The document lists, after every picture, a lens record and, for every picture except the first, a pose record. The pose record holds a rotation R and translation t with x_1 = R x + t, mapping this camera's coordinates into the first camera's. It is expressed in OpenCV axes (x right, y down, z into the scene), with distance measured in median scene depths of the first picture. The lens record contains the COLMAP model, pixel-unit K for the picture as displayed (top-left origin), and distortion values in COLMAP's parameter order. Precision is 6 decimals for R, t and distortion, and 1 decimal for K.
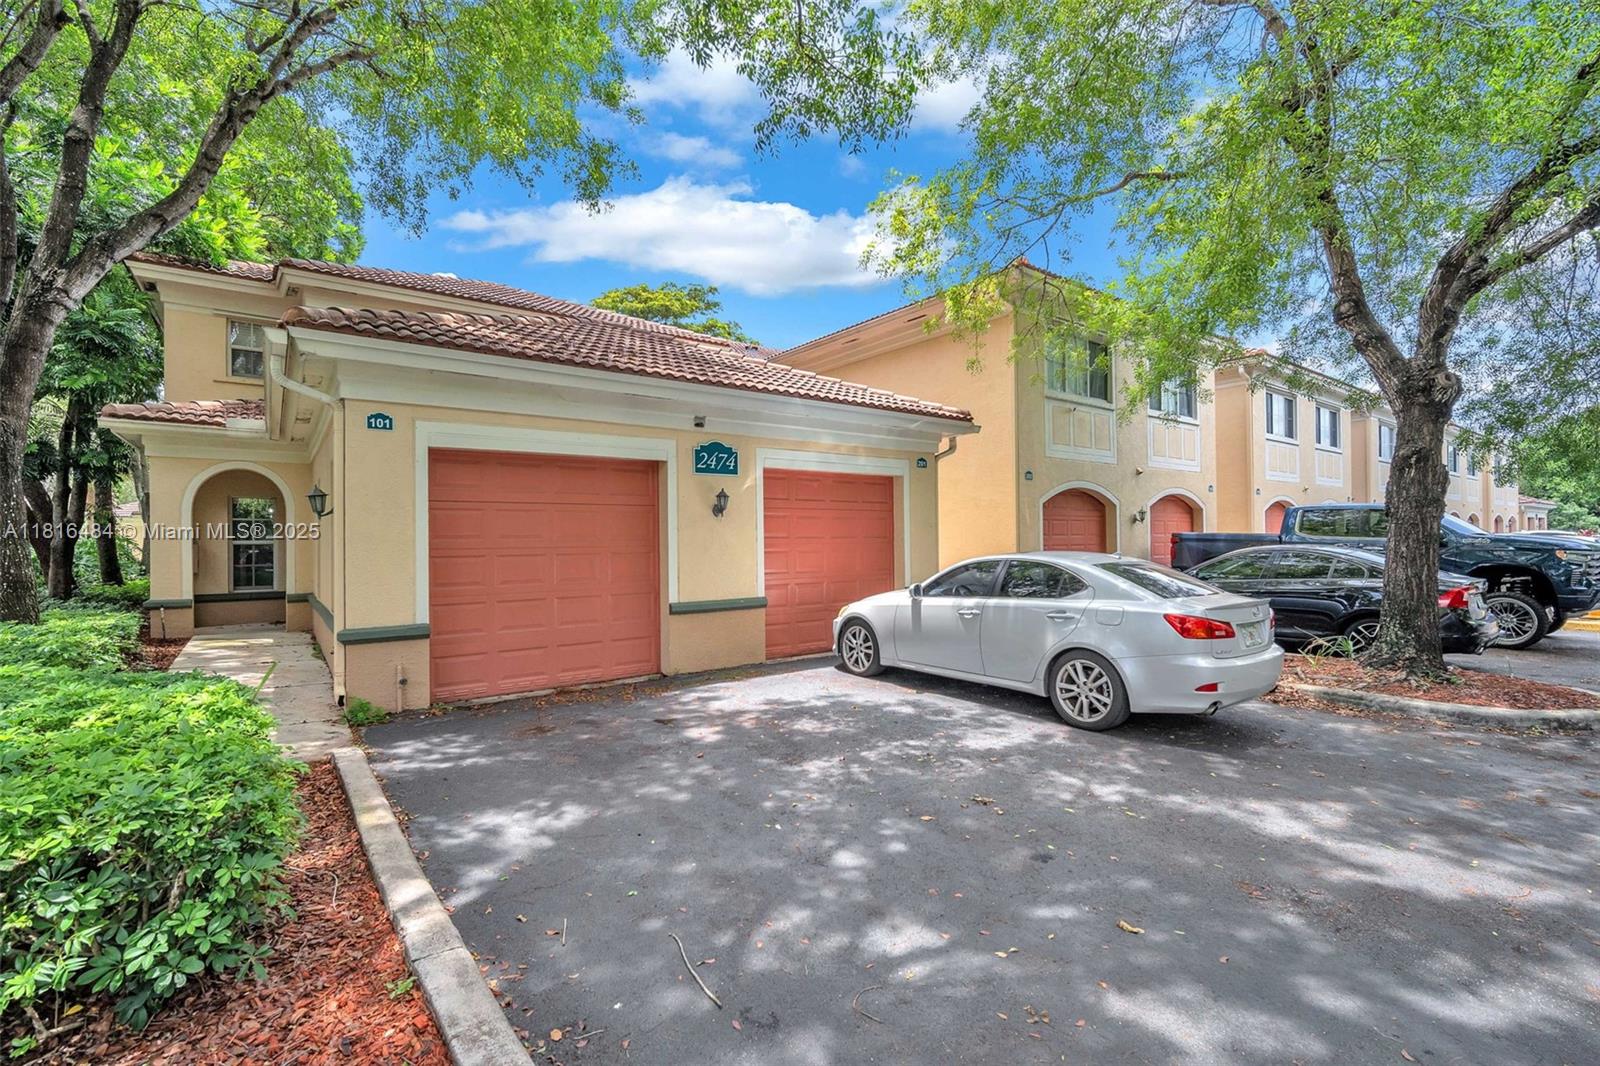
lens RADIAL K [[704.0, 0, 803.2], [0, 704.0, 538.1], [0, 0, 1]] dist [-0.013418, 0.003429]
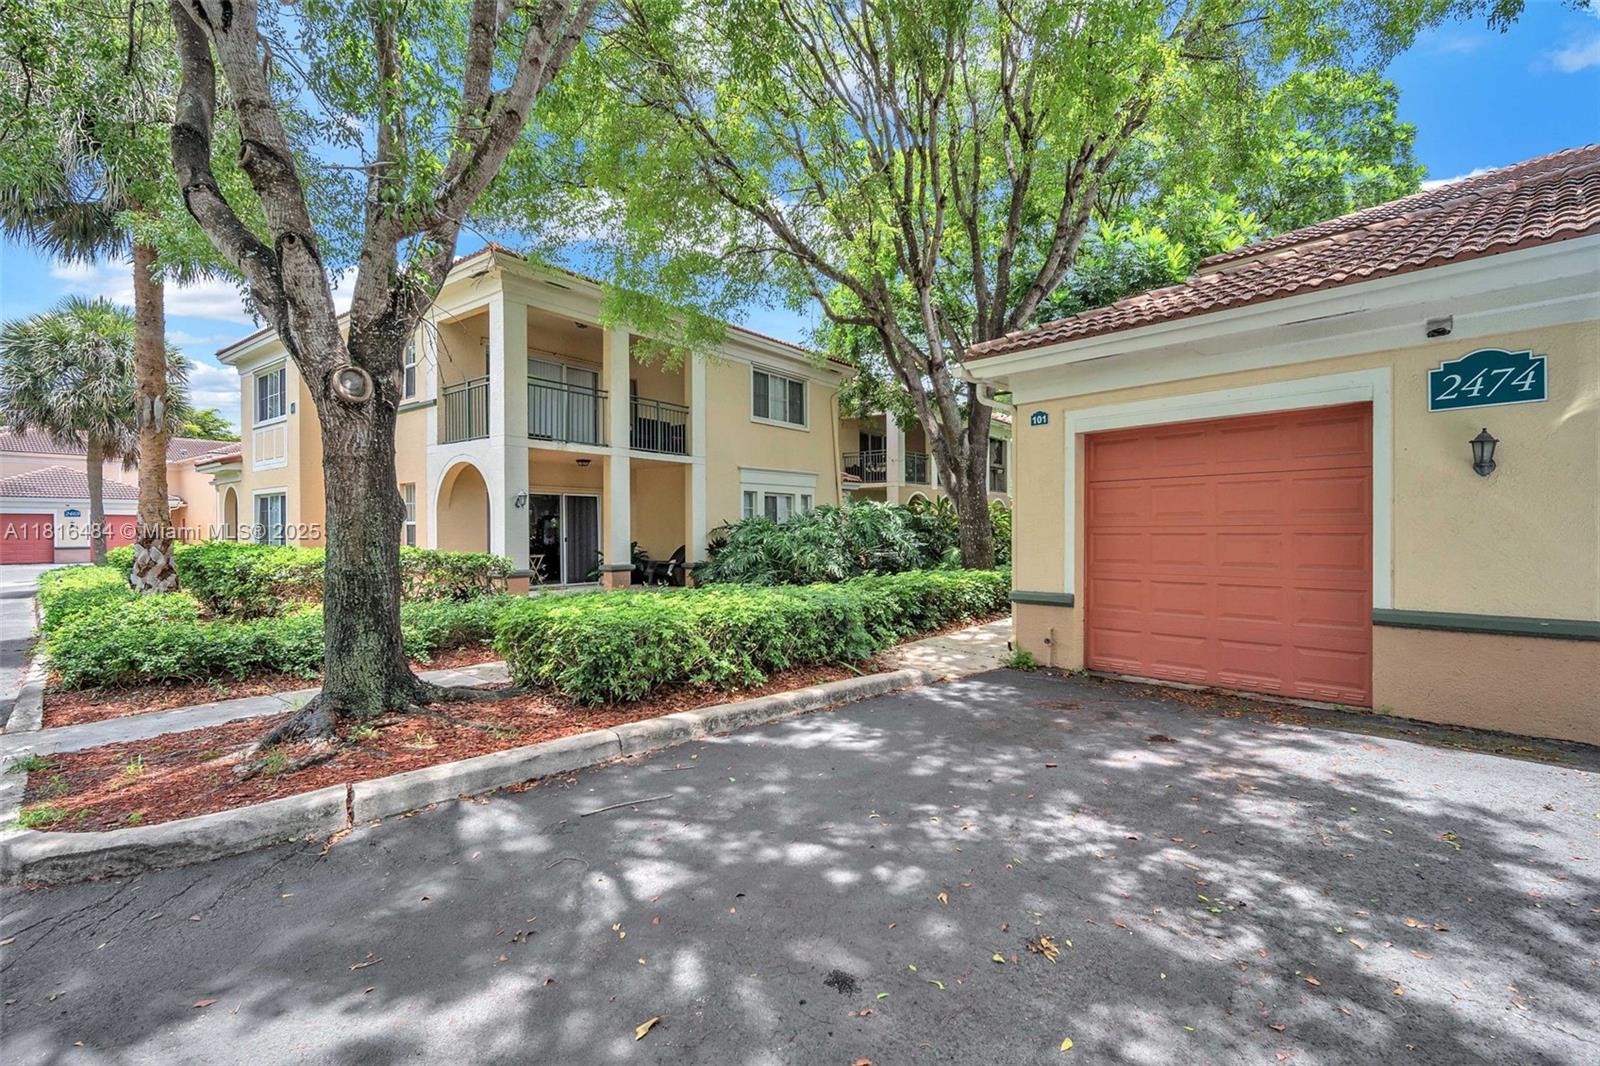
lens RADIAL K [[704.0, 0, 802.7], [0, 704.0, 531.0], [0, 0, 1]] dist [-0.013418, 0.003429]
pose [[0.111611, 0.013643, -0.993658, 0.673823], [0.010173, 0.999838, 0.014870, 0.002557], [0.993700, -0.011768, 0.111454, 0.594782]]
